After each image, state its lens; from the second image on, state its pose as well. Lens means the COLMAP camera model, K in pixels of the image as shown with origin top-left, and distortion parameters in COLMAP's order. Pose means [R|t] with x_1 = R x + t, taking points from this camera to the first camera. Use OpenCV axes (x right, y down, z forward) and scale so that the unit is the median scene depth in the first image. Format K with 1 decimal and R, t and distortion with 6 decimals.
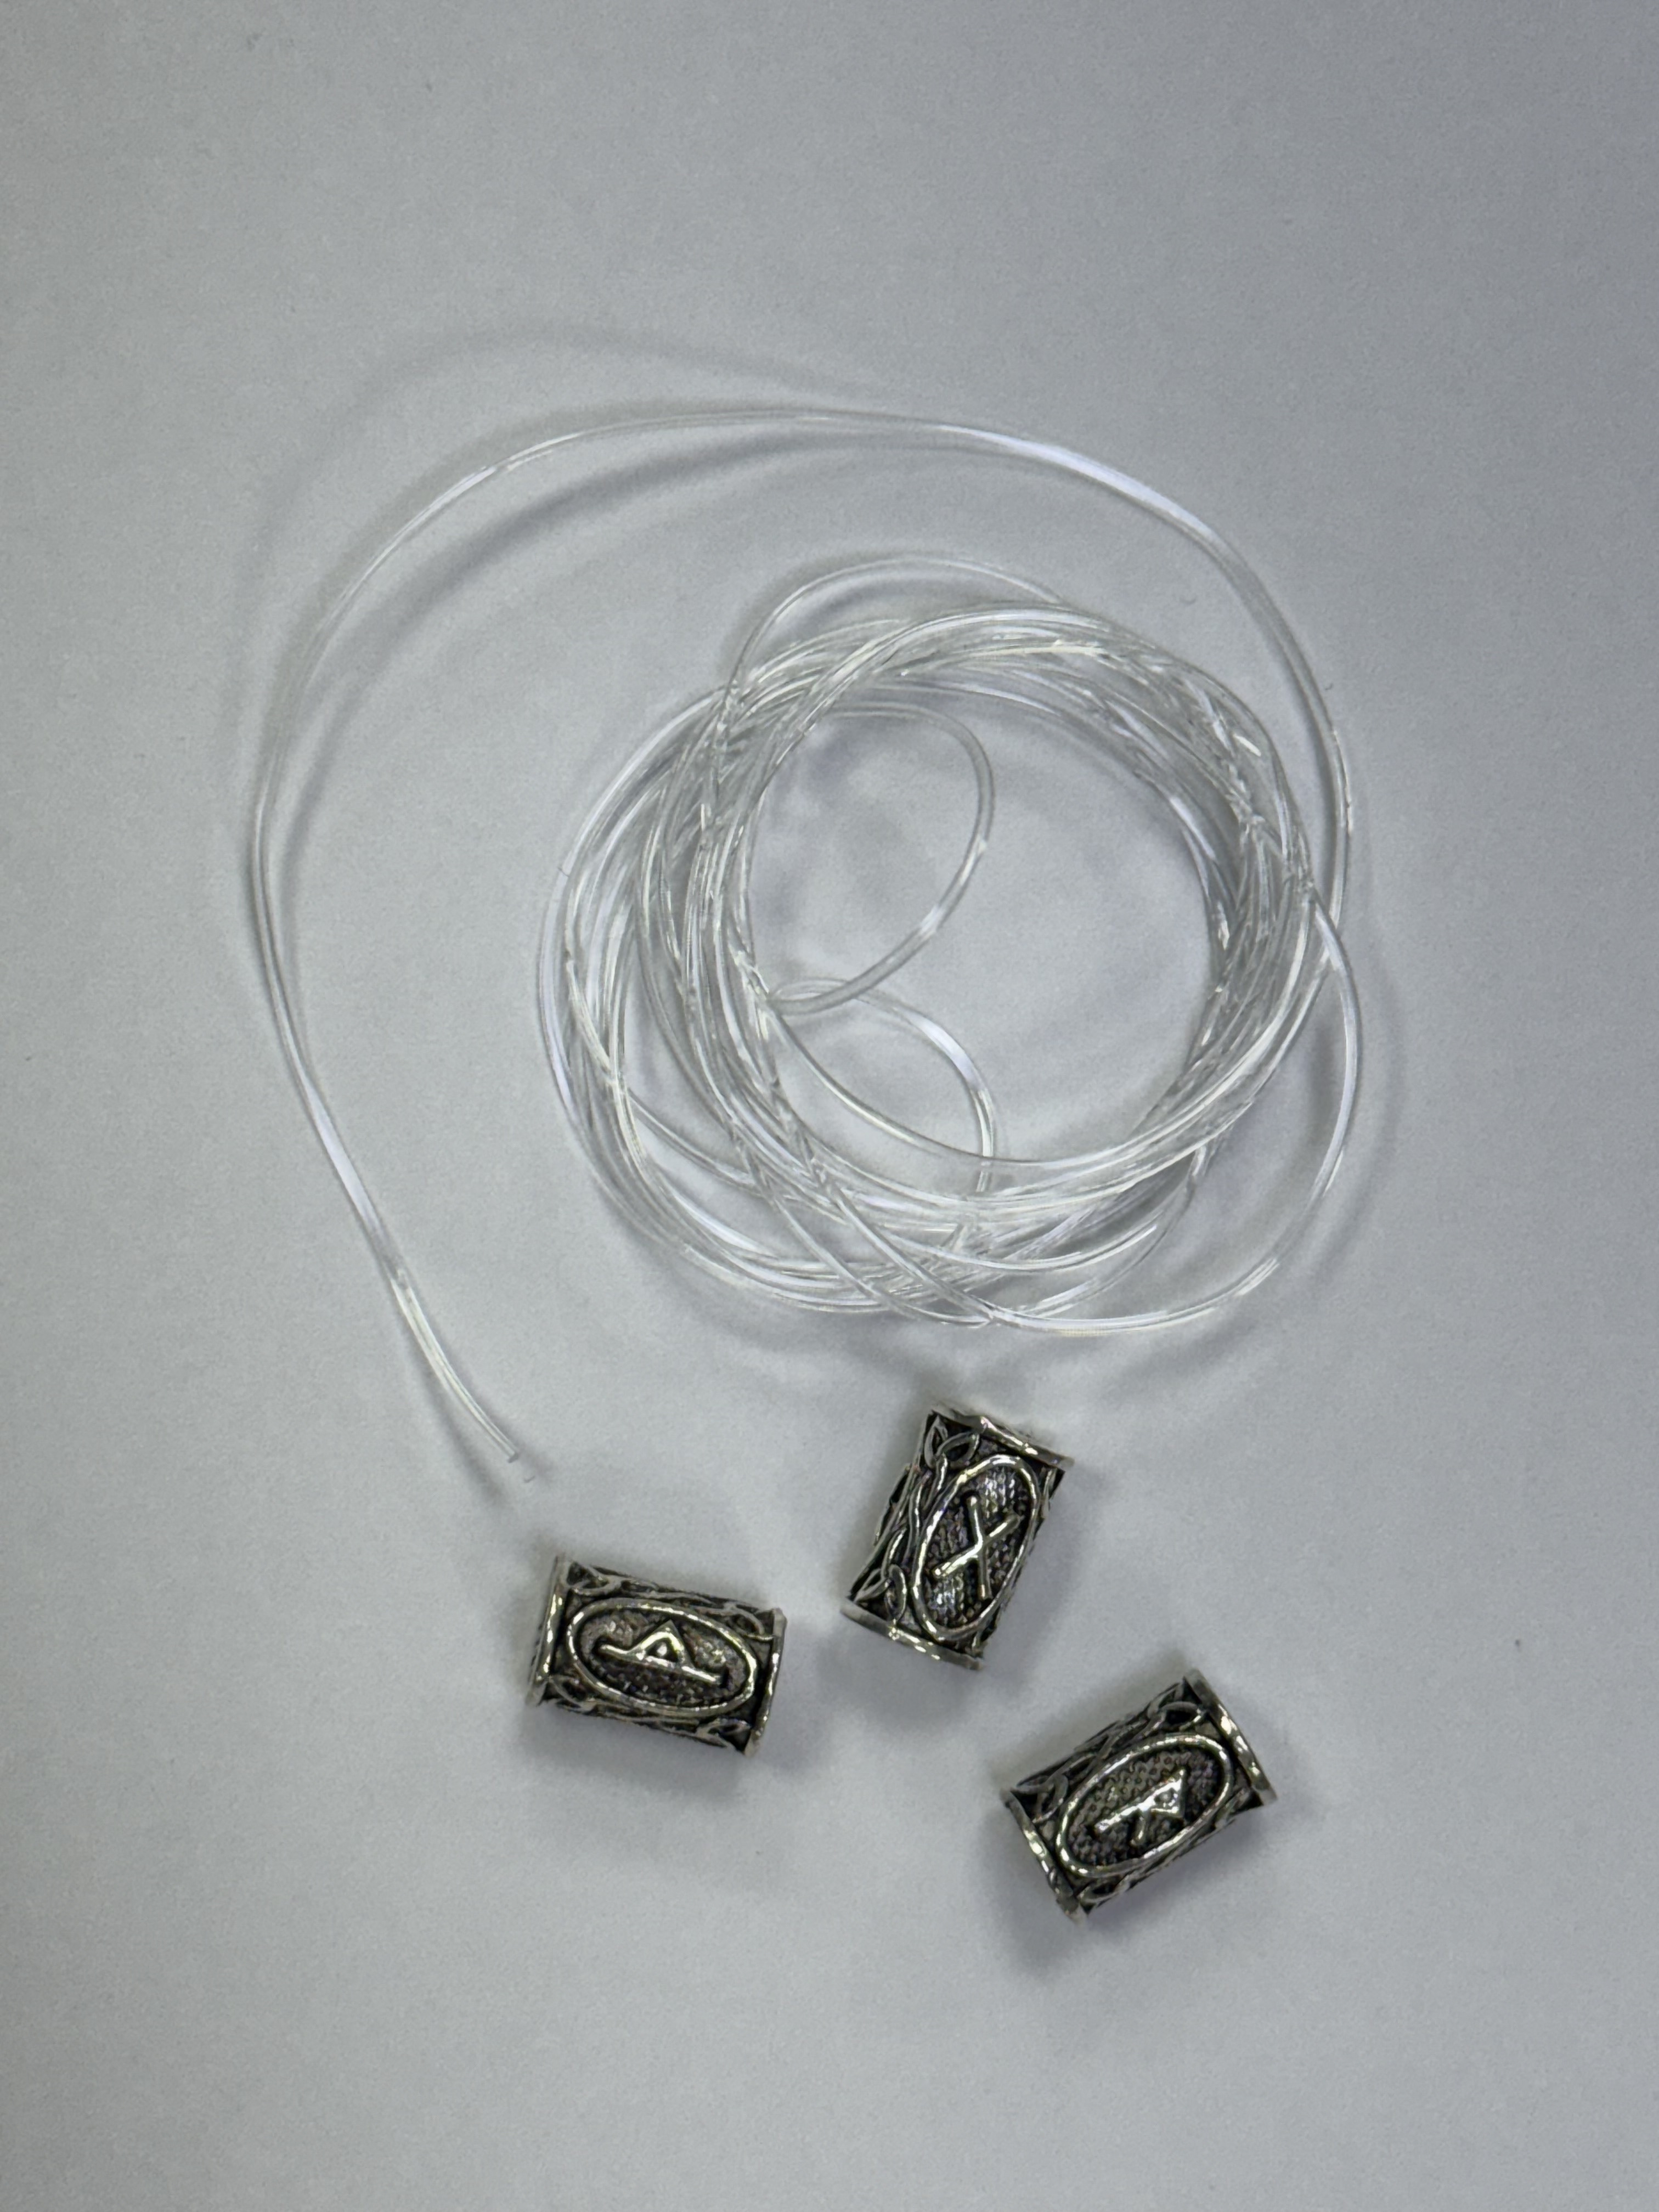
lens RADIAL K [[5040.4, 0, 823.8], [0, 5040.4, 1114.0], [0, 0, 1]] dist [-0.553230, 0.000000]
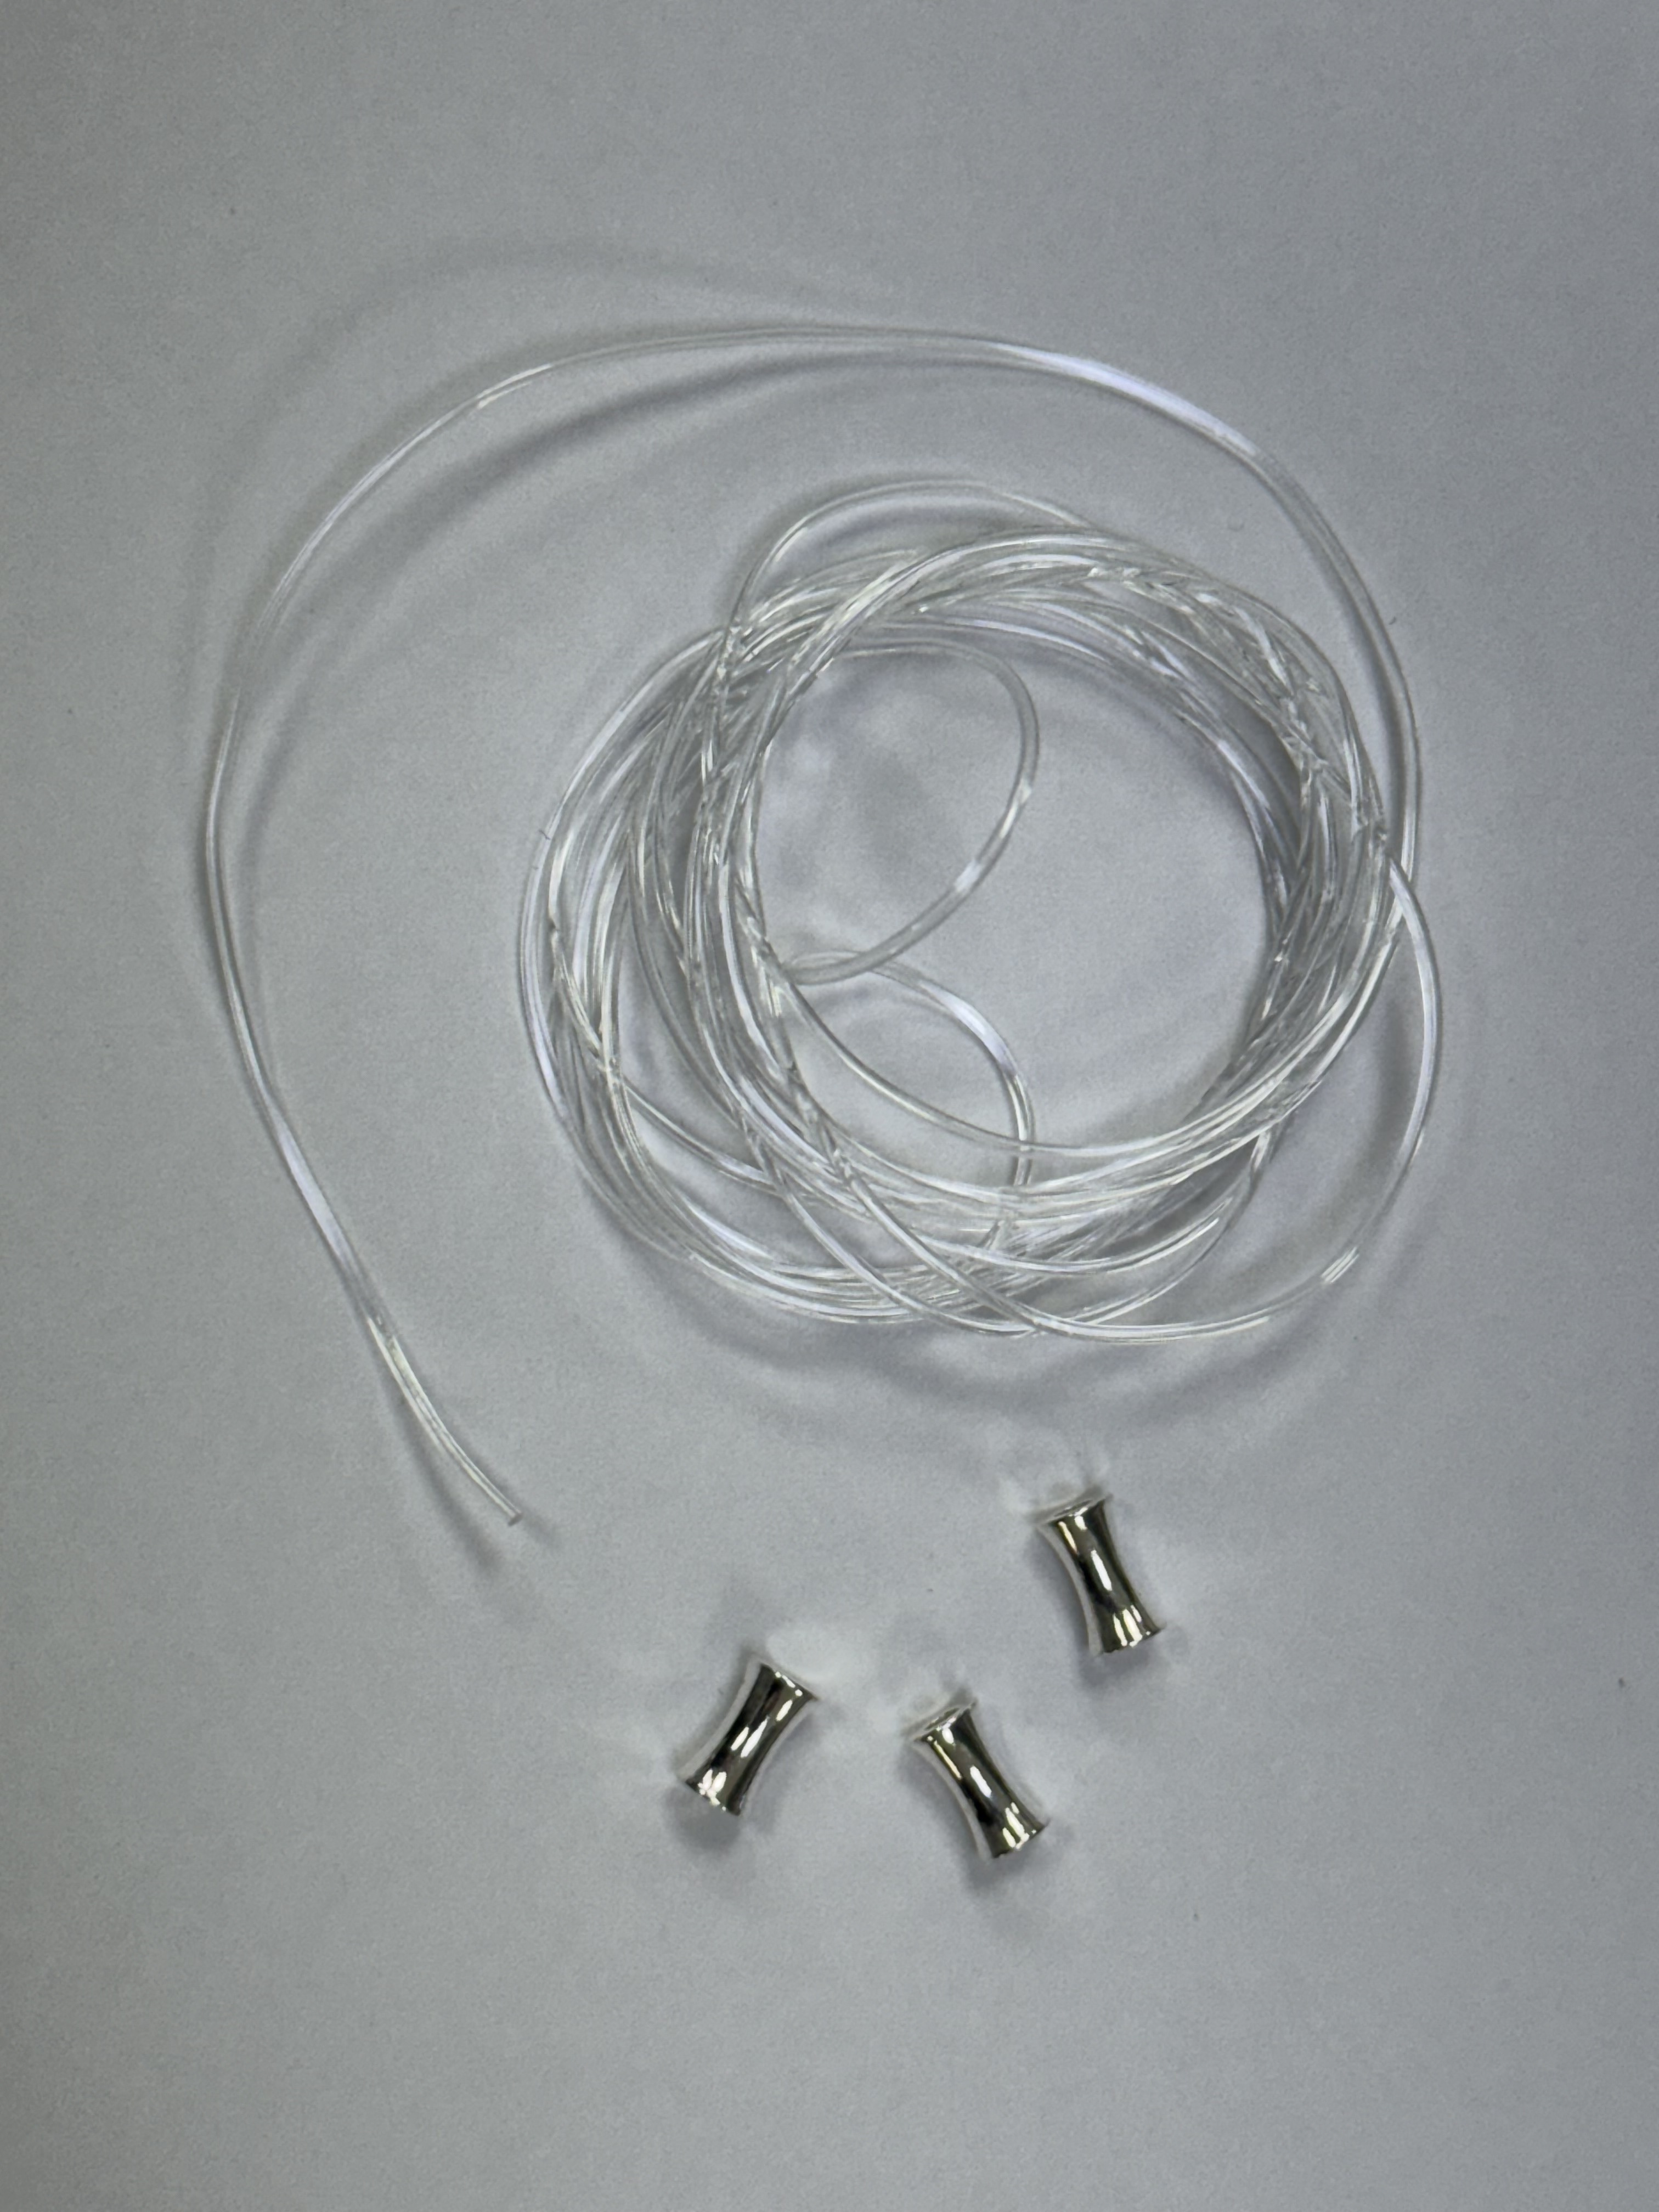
lens RADIAL K [[5040.4, 0, 828.6], [0, 5040.4, 1101.1], [0, 0, 1]] dist [-0.553230, 0.000000]
pose [[0.999870, -0.014002, 0.008017, -0.009230], [0.014024, 0.999898, -0.002765, 0.002300], [-0.007978, 0.002877, 0.999964, 0.103894]]
